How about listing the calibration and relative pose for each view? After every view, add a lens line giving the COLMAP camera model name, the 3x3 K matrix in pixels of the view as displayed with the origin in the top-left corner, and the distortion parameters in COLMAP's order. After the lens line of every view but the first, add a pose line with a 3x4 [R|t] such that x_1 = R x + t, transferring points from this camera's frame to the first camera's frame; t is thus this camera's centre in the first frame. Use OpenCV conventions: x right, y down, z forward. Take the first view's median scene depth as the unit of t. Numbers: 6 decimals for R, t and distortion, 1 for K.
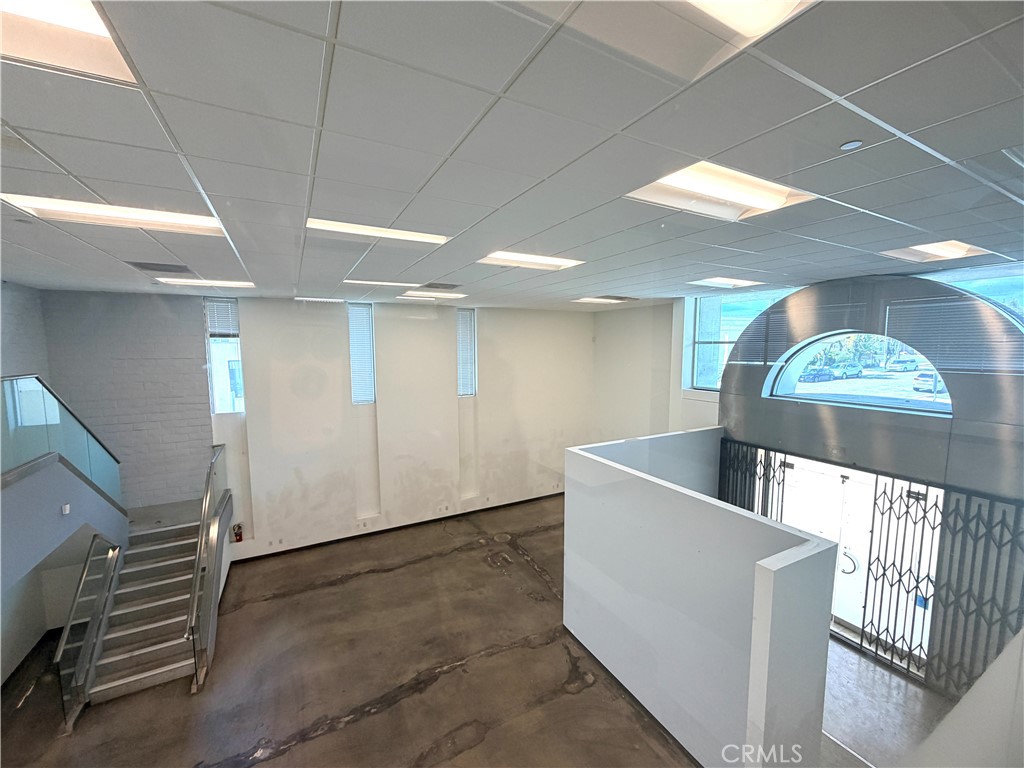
lens RADIAL K [[407.2, 0, 509.5], [0, 407.2, 388.8], [0, 0, 1]] dist [-0.002697, 0.000484]
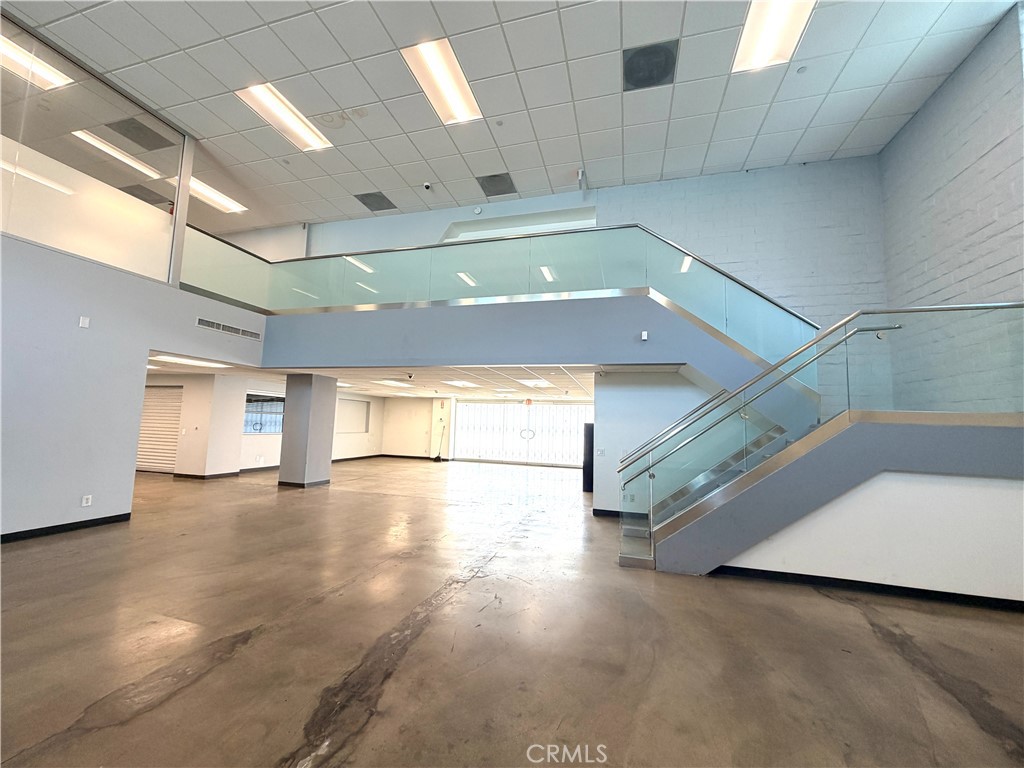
lens RADIAL K [[407.2, 0, 511.7], [0, 407.2, 385.2], [0, 0, 1]] dist [-0.002697, 0.000484]
pose [[-0.695011, -0.085345, -0.713916, -0.024514], [-0.108030, 0.994054, -0.013665, 0.303364], [0.710837, 0.067627, -0.700098, 0.952856]]
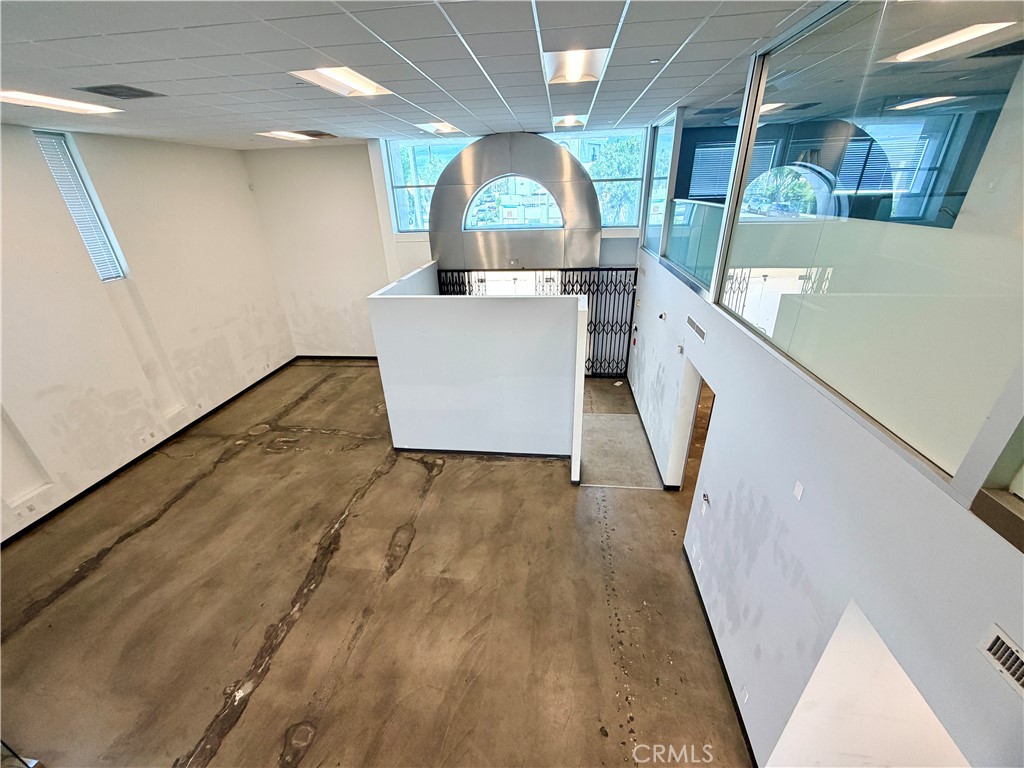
lens RADIAL K [[407.2, 0, 512.4], [0, 407.2, 387.0], [0, 0, 1]] dist [-0.002697, 0.000484]
pose [[0.571170, -0.372051, 0.731671, -0.397453], [0.117253, 0.919218, 0.375886, 0.008139], [-0.812414, -0.128905, 0.568654, 0.055783]]
